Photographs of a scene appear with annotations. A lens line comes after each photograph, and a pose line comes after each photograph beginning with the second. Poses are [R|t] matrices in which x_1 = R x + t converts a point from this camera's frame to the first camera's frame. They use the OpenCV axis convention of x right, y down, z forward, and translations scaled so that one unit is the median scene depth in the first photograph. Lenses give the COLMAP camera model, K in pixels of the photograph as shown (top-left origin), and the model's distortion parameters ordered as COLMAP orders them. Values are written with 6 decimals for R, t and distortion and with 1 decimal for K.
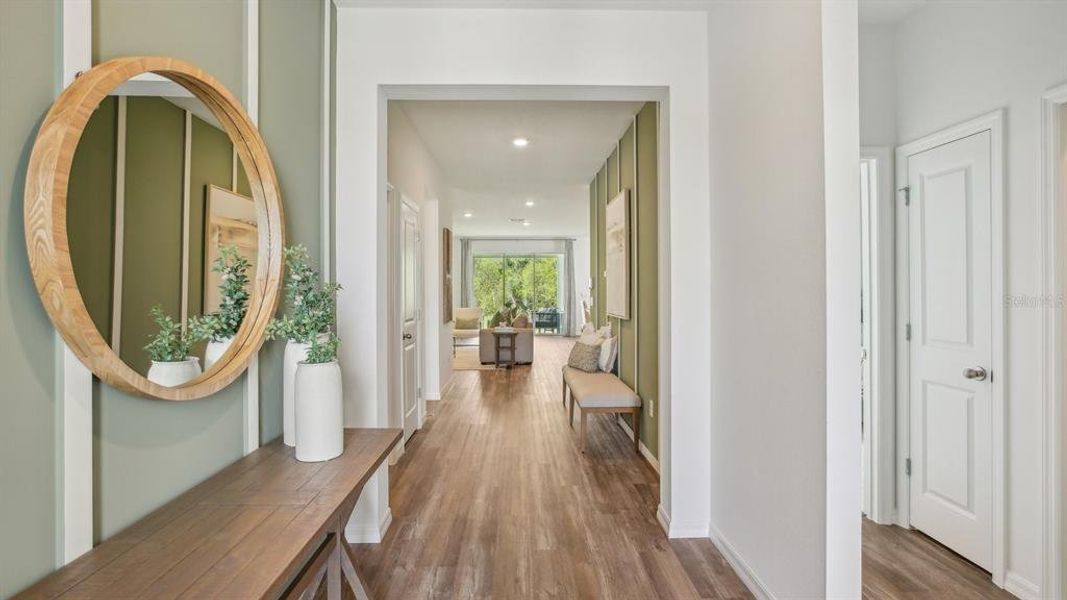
lens RADIAL K [[495.2, 0, 534.3], [0, 495.2, 292.4], [0, 0, 1]] dist [-0.043225, 0.009431]
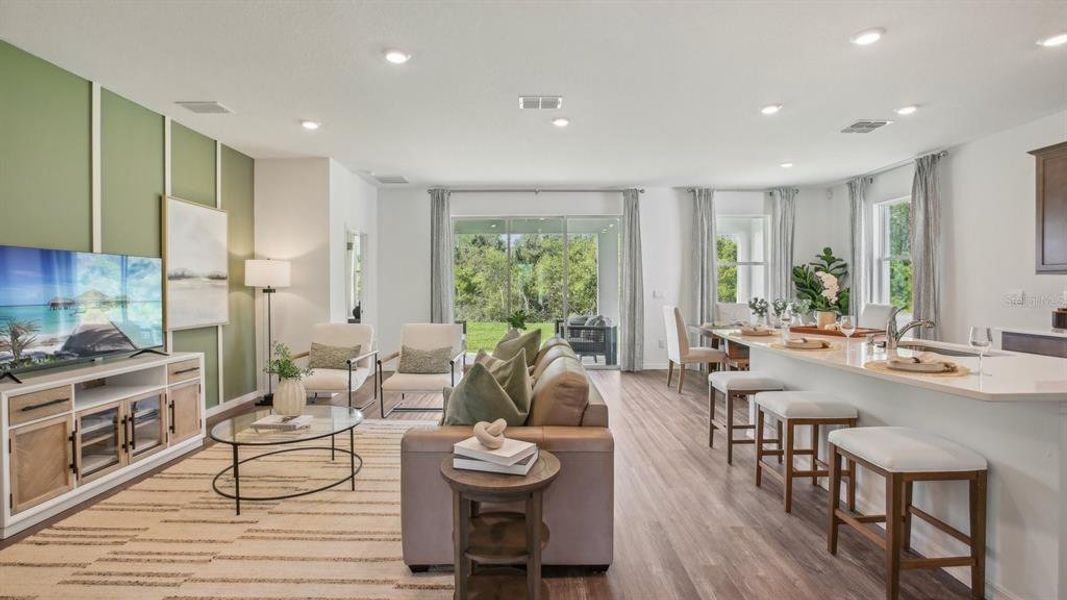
lens RADIAL K [[495.2, 0, 534.9], [0, 495.2, 290.0], [0, 0, 1]] dist [-0.043225, 0.009431]
pose [[0.999761, -0.000358, -0.021848, -0.022624], [0.000345, 1.000000, -0.000634, -0.000319], [0.021849, 0.000626, 0.999761, 0.466081]]
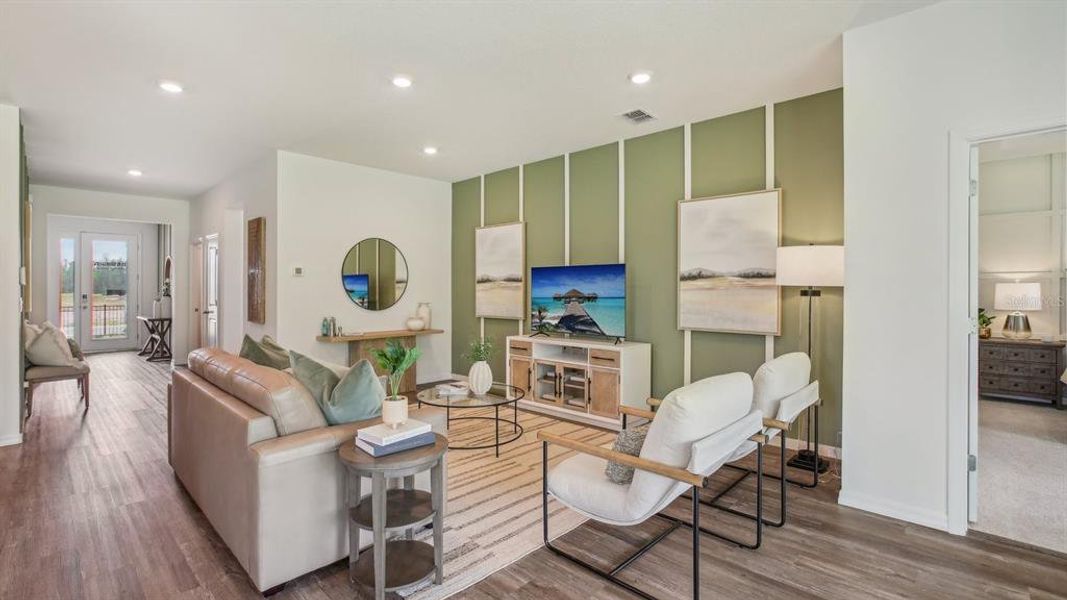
lens RADIAL K [[495.2, 0, 530.3], [0, 495.2, 285.5], [0, 0, 1]] dist [-0.043225, 0.009431]
pose [[-0.727306, -0.003749, -0.686303, 0.035122], [-0.003867, 0.999992, -0.001365, -0.002881], [0.686302, 0.001661, -0.727315, 0.934109]]
